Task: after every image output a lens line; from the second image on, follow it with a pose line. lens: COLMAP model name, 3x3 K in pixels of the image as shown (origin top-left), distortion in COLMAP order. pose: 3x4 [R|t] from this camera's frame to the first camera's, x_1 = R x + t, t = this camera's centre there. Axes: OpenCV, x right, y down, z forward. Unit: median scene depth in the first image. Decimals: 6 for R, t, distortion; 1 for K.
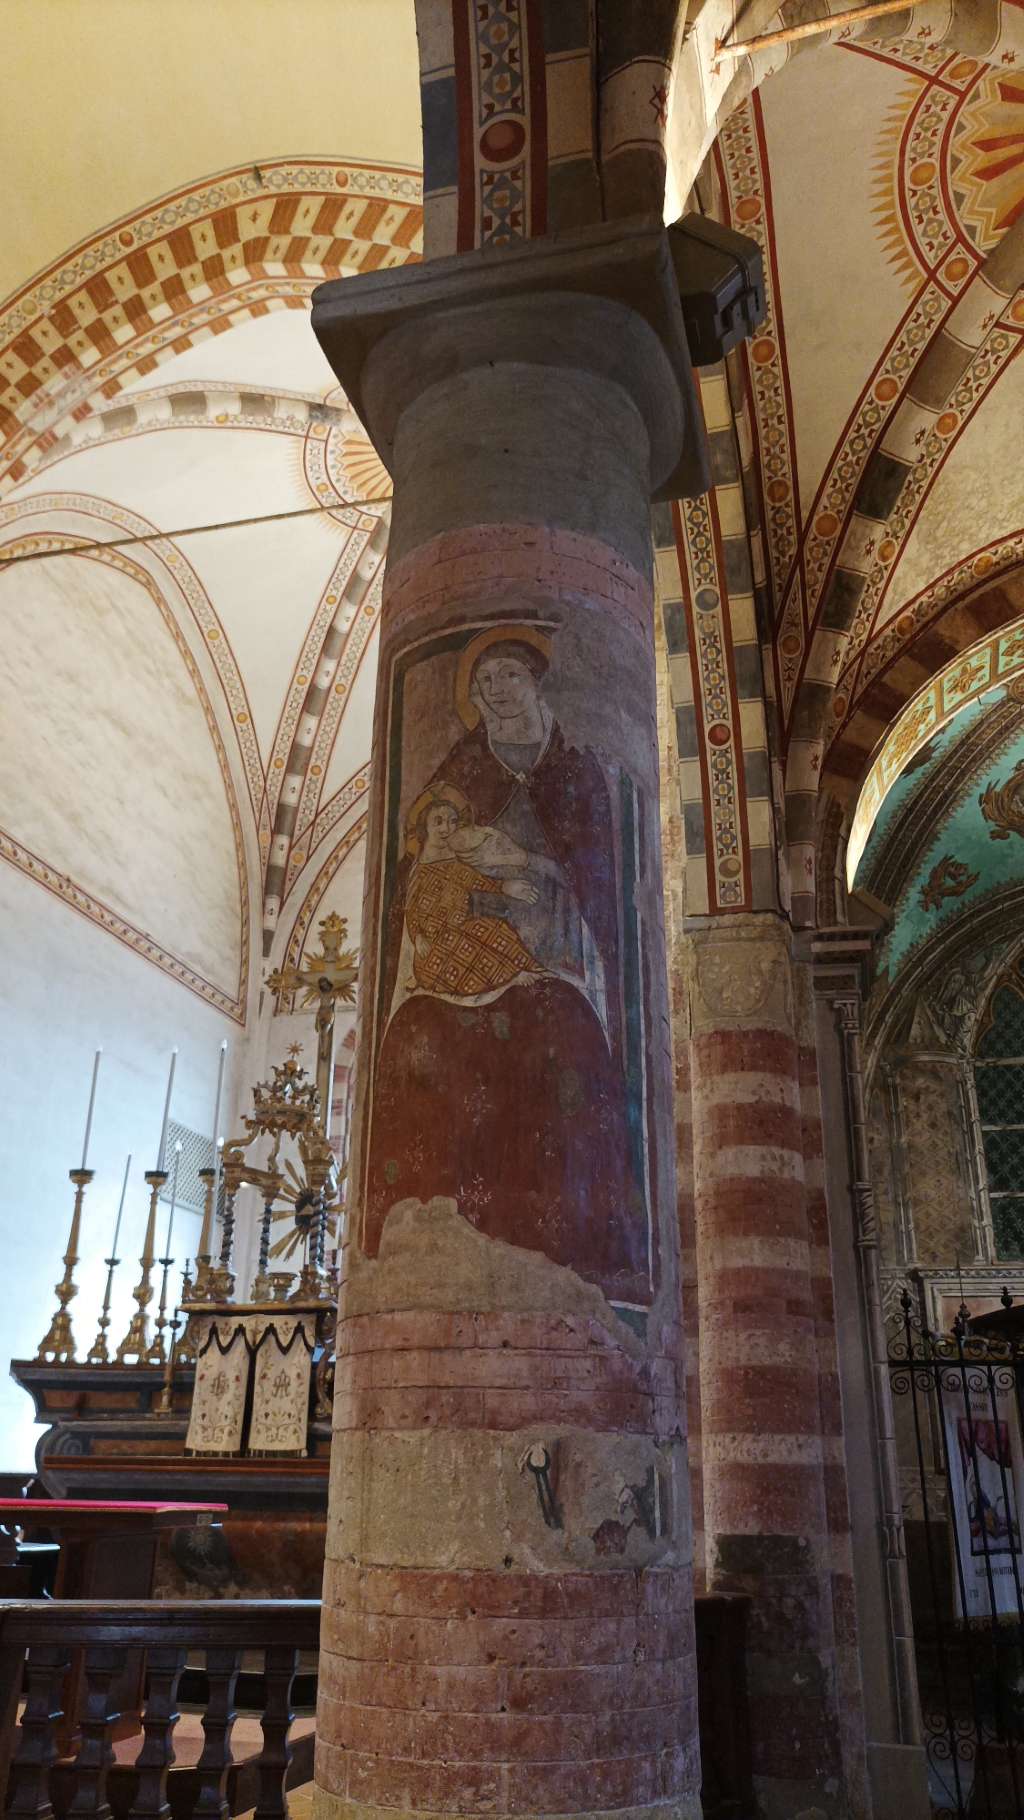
lens RADIAL K [[1361.6, 0, 511.2], [0, 1361.6, 908.5], [0, 0, 1]] dist [0.033912, -0.014537]
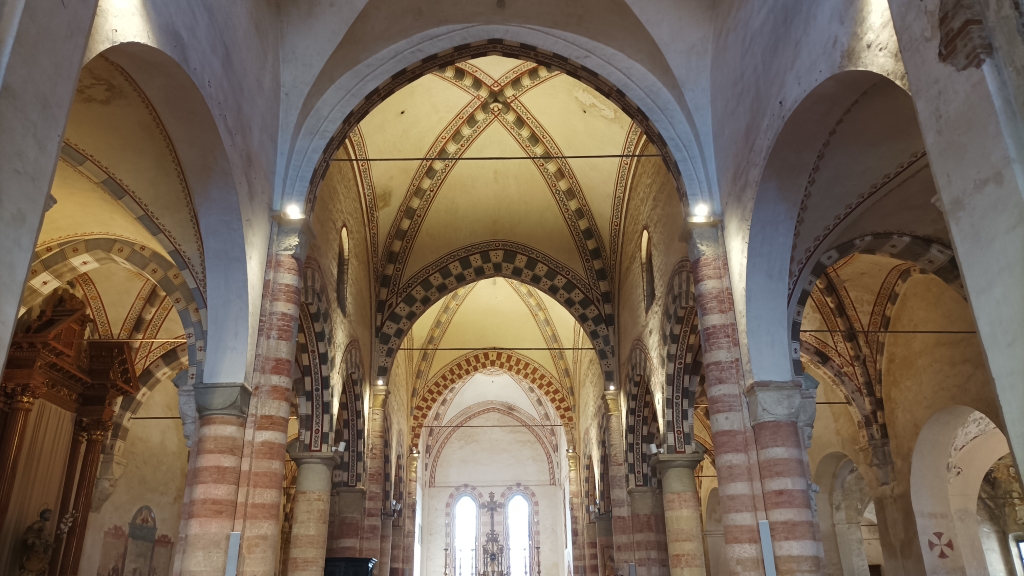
lens RADIAL K [[766.1, 0, 511.0], [0, 766.1, 289.5], [0, 0, 1]] dist [0.033912, -0.014537]
pose [[0.959212, 0.081526, 0.270678, -0.878848], [-0.080030, 0.996655, -0.016579, -0.686086], [-0.271124, -0.005760, 0.962527, -1.670759]]
